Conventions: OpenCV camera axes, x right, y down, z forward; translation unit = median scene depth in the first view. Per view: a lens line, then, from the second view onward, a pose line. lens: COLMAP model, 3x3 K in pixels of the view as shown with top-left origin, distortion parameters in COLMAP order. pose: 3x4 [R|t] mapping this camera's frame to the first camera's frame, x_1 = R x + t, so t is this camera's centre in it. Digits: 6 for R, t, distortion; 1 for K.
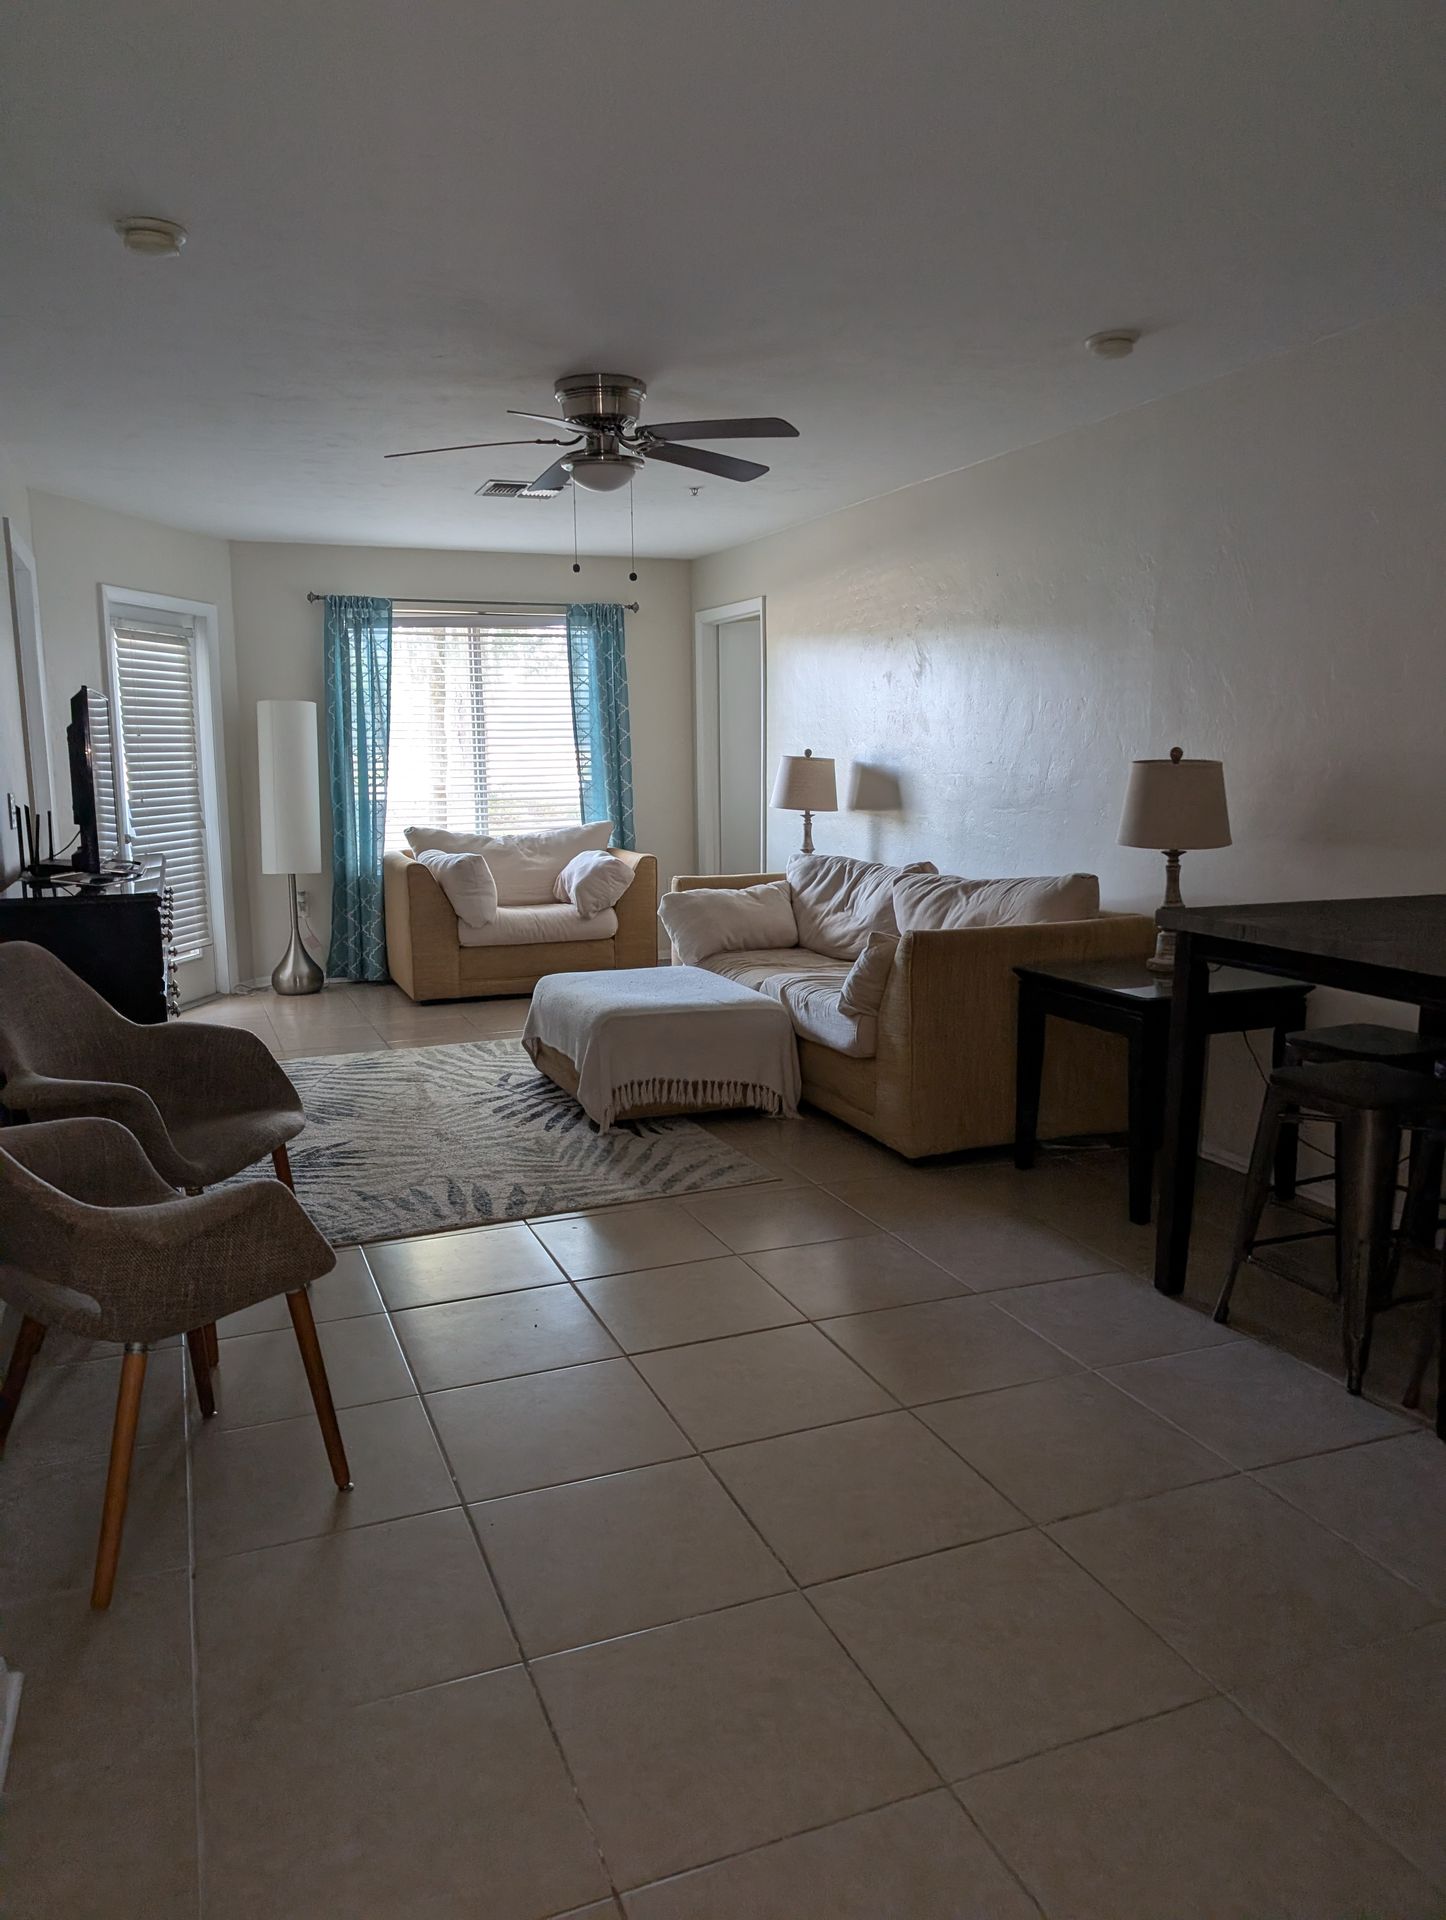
lens RADIAL K [[1384.0, 0, 724.4], [0, 1384.0, 961.3], [0, 0, 1]] dist [0.006351, -0.007072]
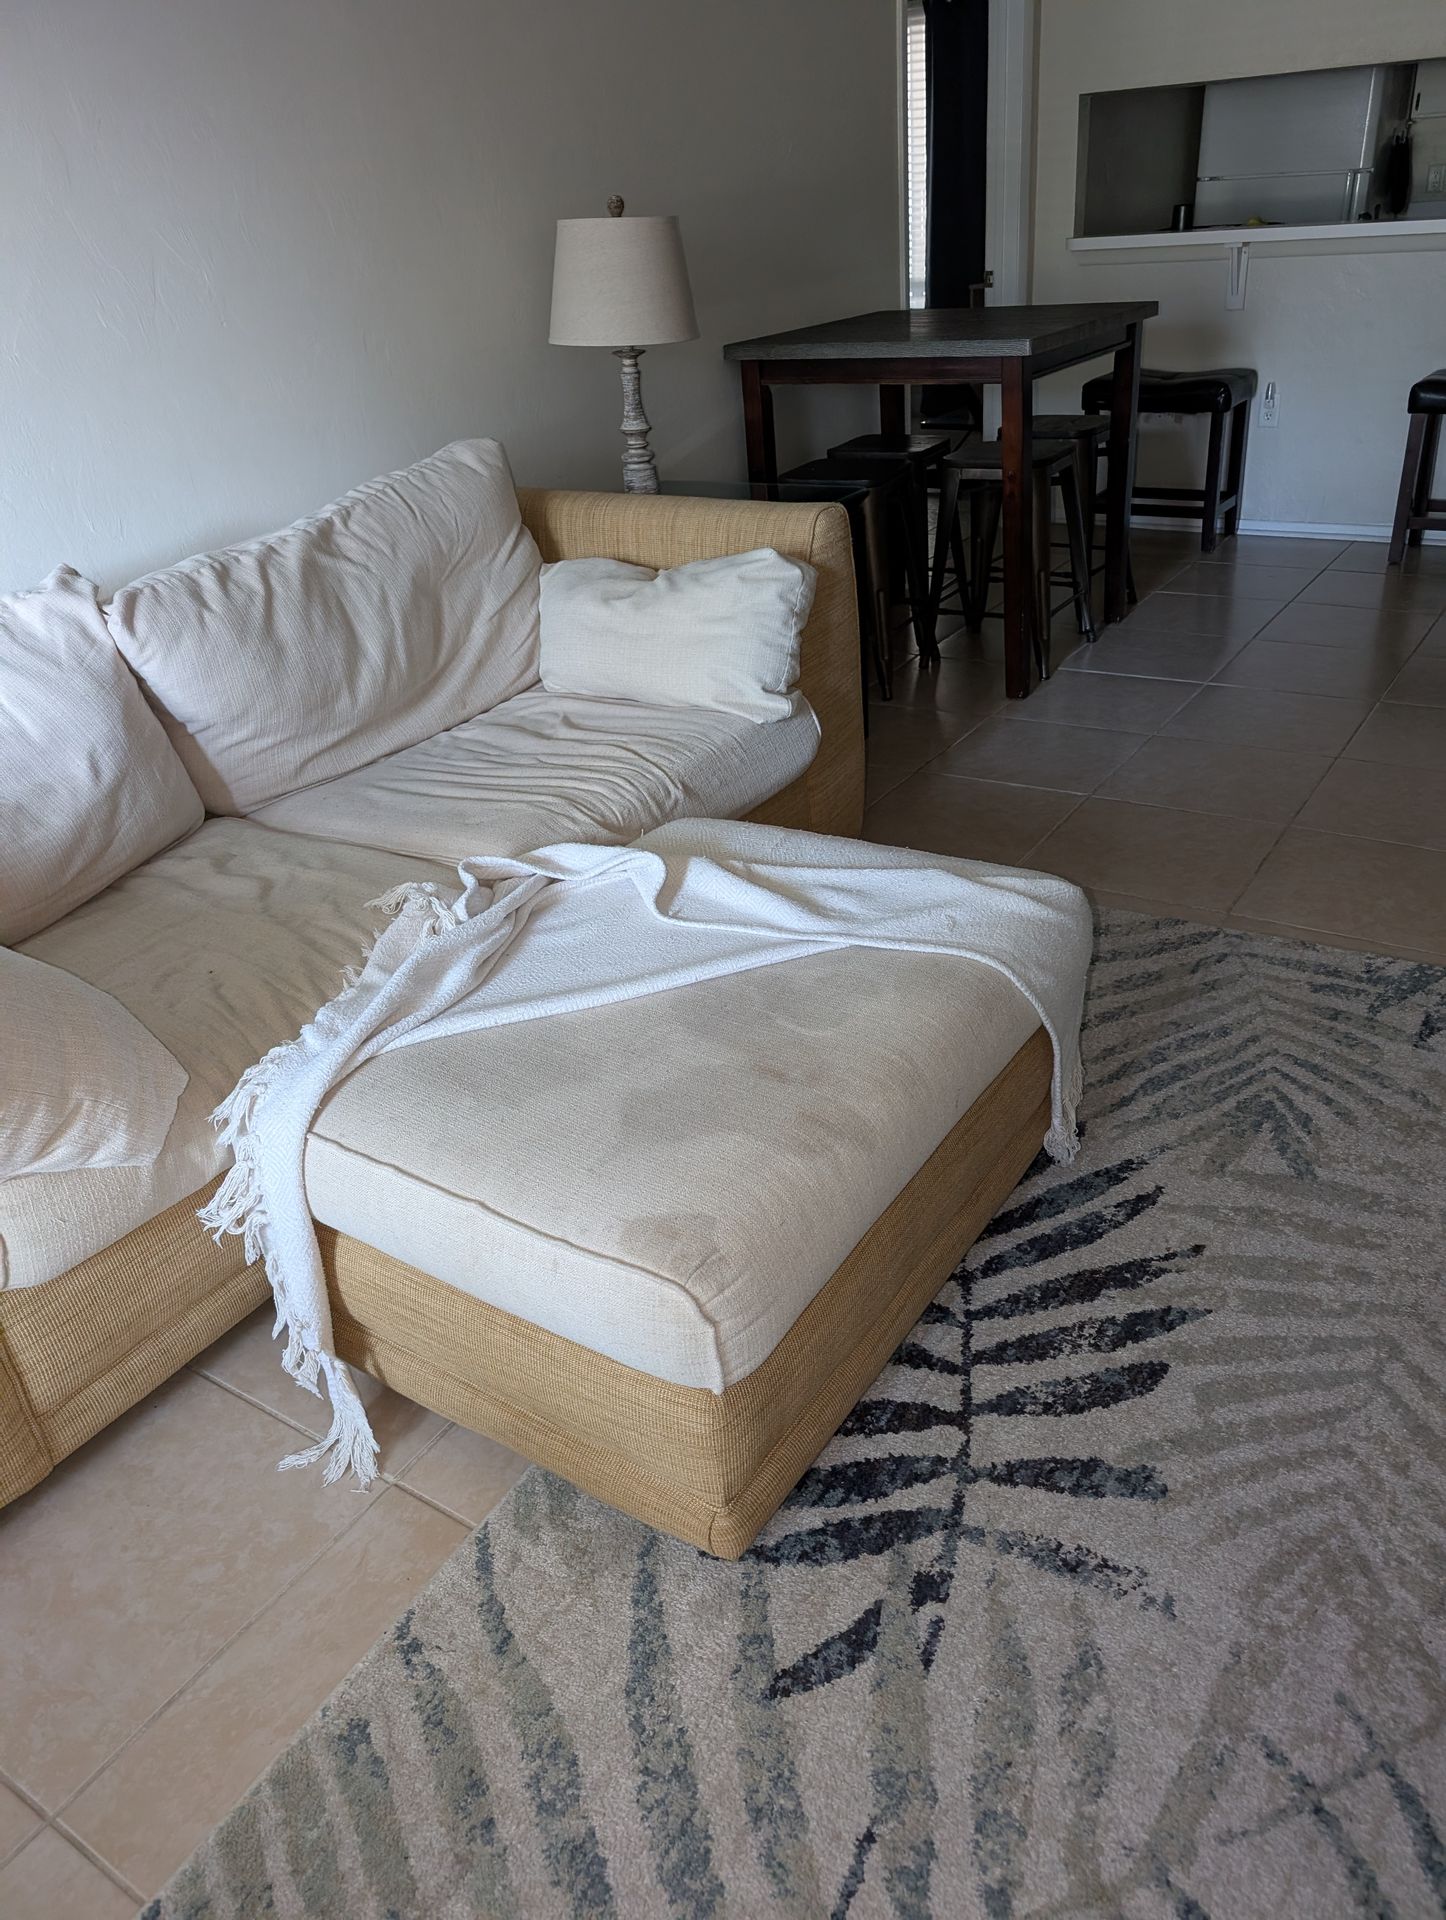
lens RADIAL K [[1384.0, 0, 735.5], [0, 1384.0, 949.5], [0, 0, 1]] dist [0.006351, -0.007072]
pose [[-0.573073, -0.350775, 0.740638, -0.341308], [0.196232, 0.818735, 0.539598, -0.187403], [-0.795664, 0.454566, -0.400361, 1.251406]]
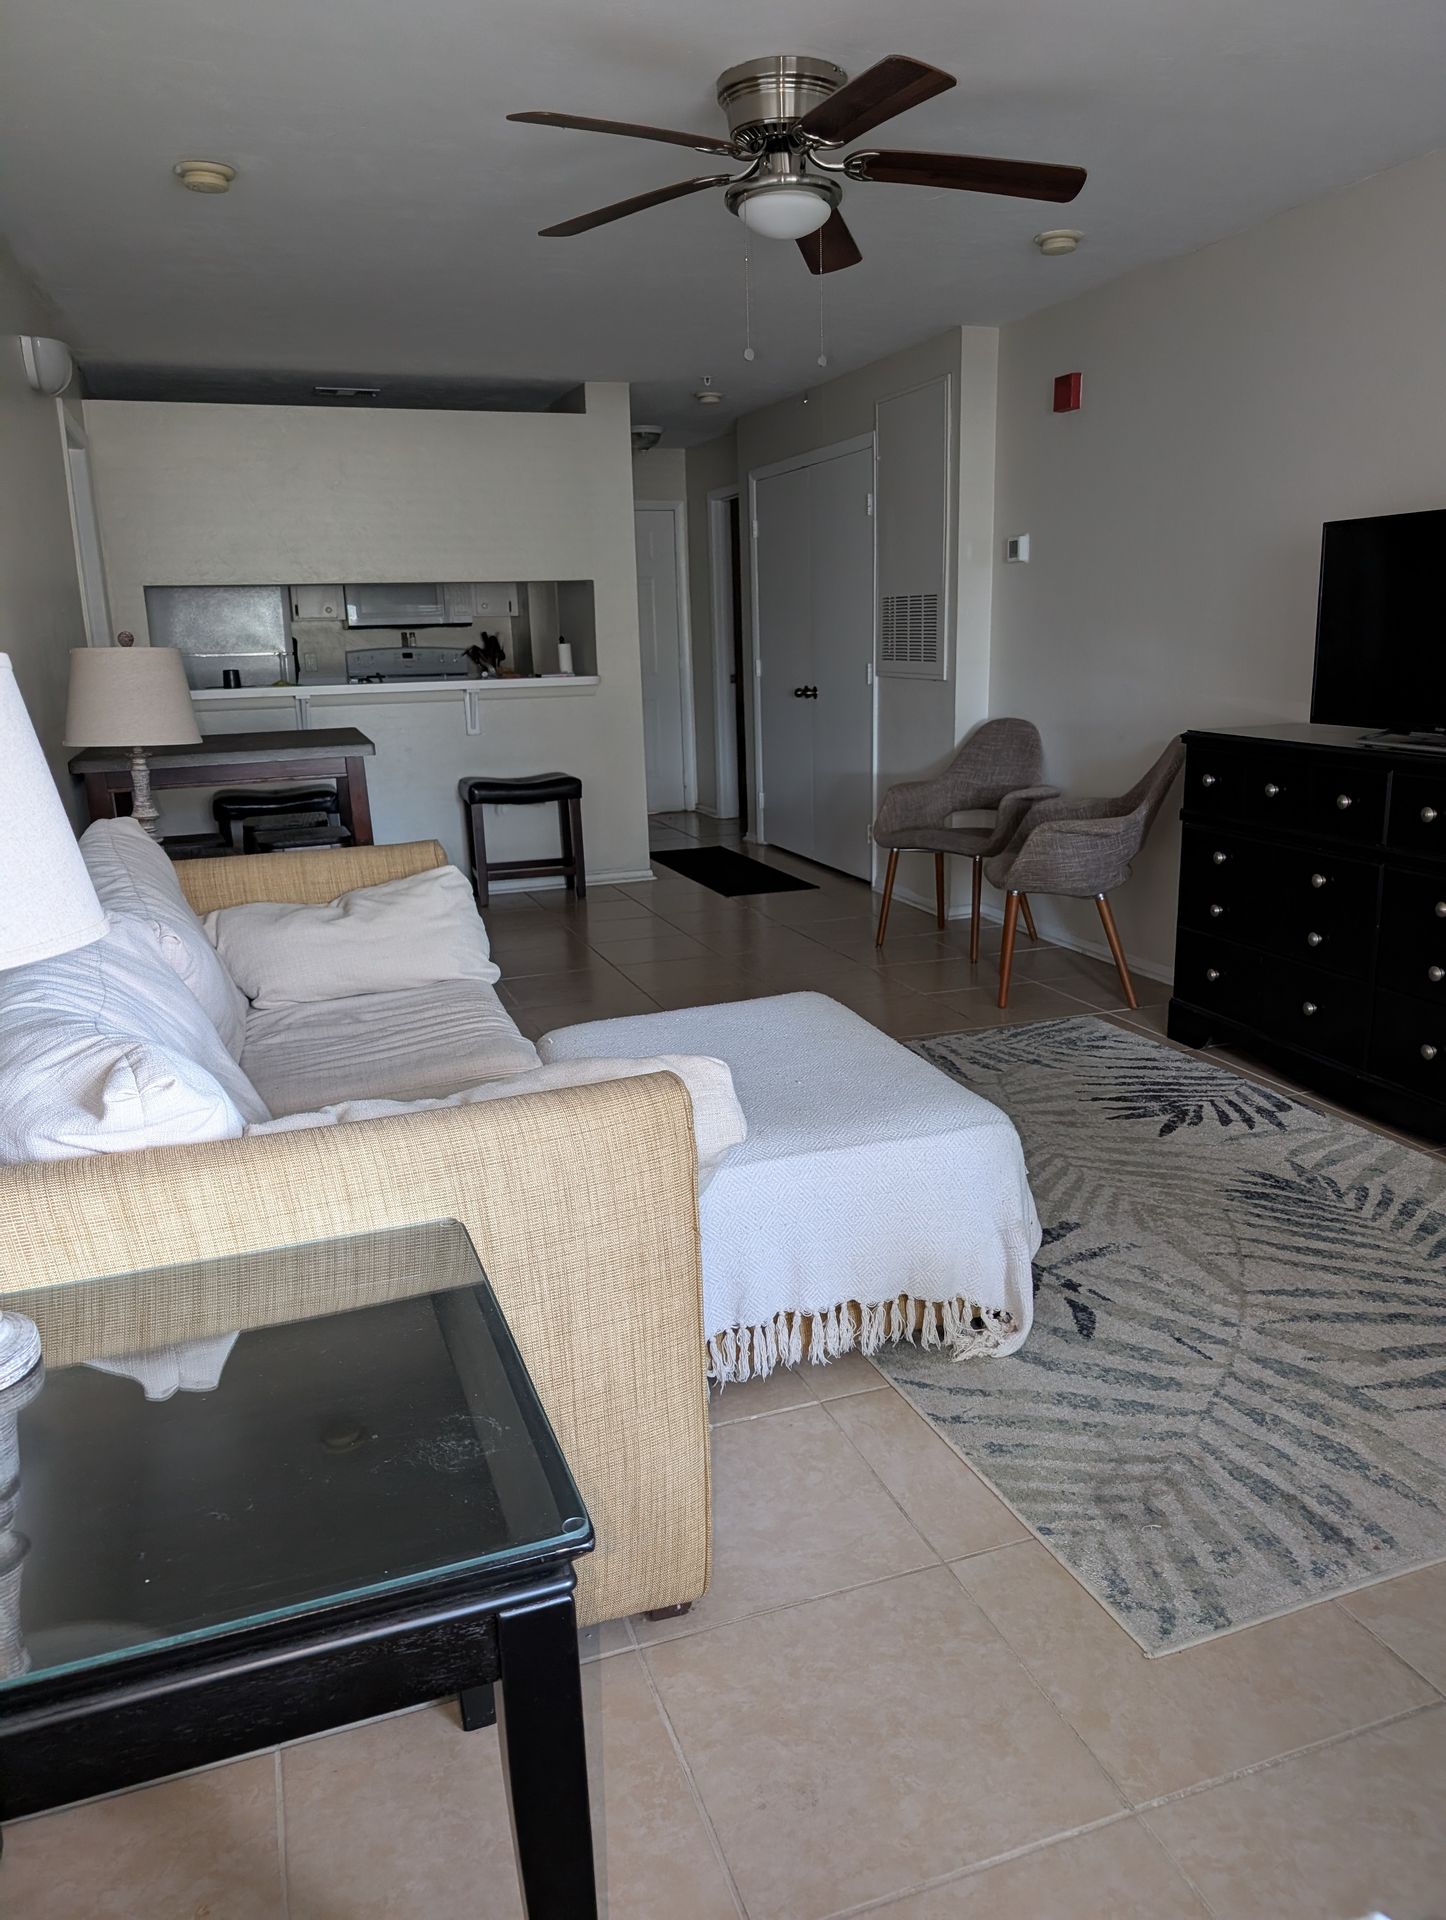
lens RADIAL K [[1384.0, 0, 735.4], [0, 1384.0, 964.6], [0, 0, 1]] dist [0.006351, -0.007072]
pose [[-0.998691, 0.023031, 0.045678, -0.075946], [0.038753, 0.923496, 0.381647, -0.247302], [-0.033394, 0.382917, -0.923179, 1.648483]]
